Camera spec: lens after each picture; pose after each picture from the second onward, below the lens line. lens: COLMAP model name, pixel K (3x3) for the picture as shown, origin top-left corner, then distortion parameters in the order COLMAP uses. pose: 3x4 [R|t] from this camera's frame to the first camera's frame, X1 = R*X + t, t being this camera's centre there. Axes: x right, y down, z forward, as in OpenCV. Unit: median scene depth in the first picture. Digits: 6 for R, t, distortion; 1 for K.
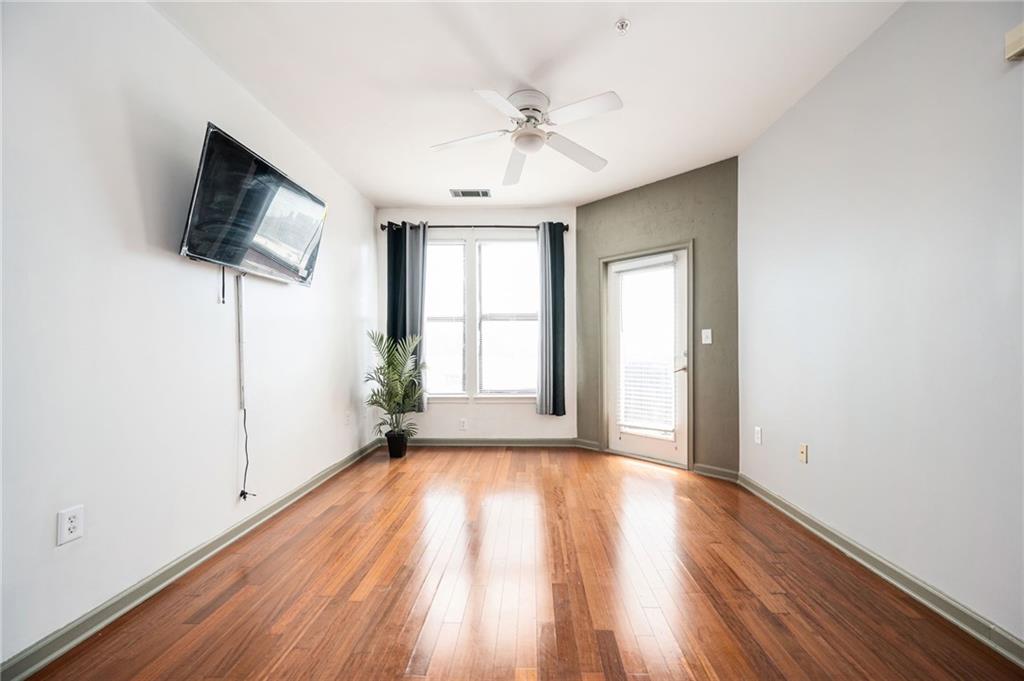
lens RADIAL K [[396.5, 0, 523.5], [0, 396.5, 347.3], [0, 0, 1]] dist [-0.001119, -0.000042]
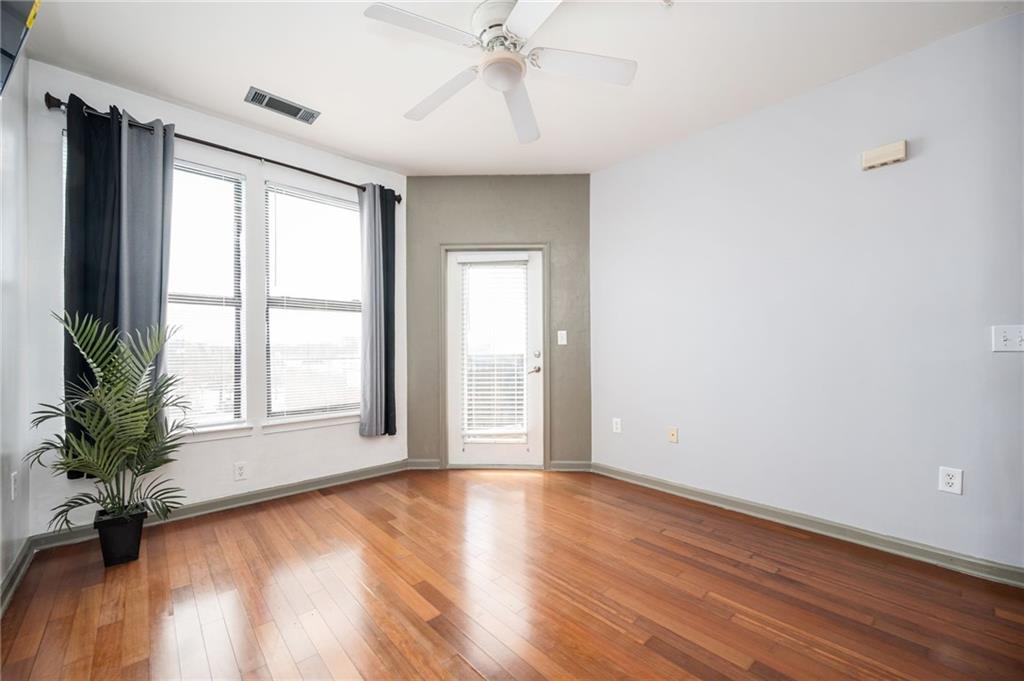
lens RADIAL K [[406.0, 0, 517.7], [0, 406.0, 345.2], [0, 0, 1]] dist [-0.002337, -0.000117]
pose [[0.721998, 0.004334, 0.691882, -0.291009], [-0.001862, 0.999989, -0.004321, -0.001706], [-0.691893, 0.001832, 0.721998, 0.248754]]
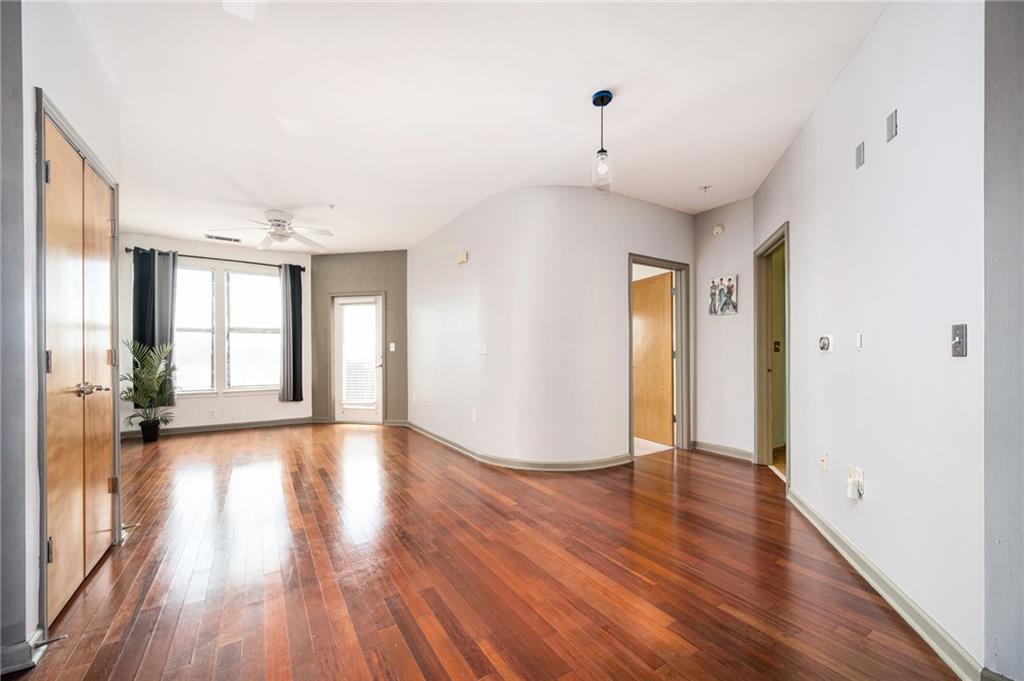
lens RADIAL K [[395.1, 0, 508.4], [0, 395.1, 352.8], [0, 0, 1]] dist [-0.002205, -0.000270]
pose [[0.833532, -0.000040, 0.552472, -0.062965], [-0.001659, 0.999995, 0.002575, -0.005704], [-0.552469, -0.003063, 0.833528, -0.603504]]
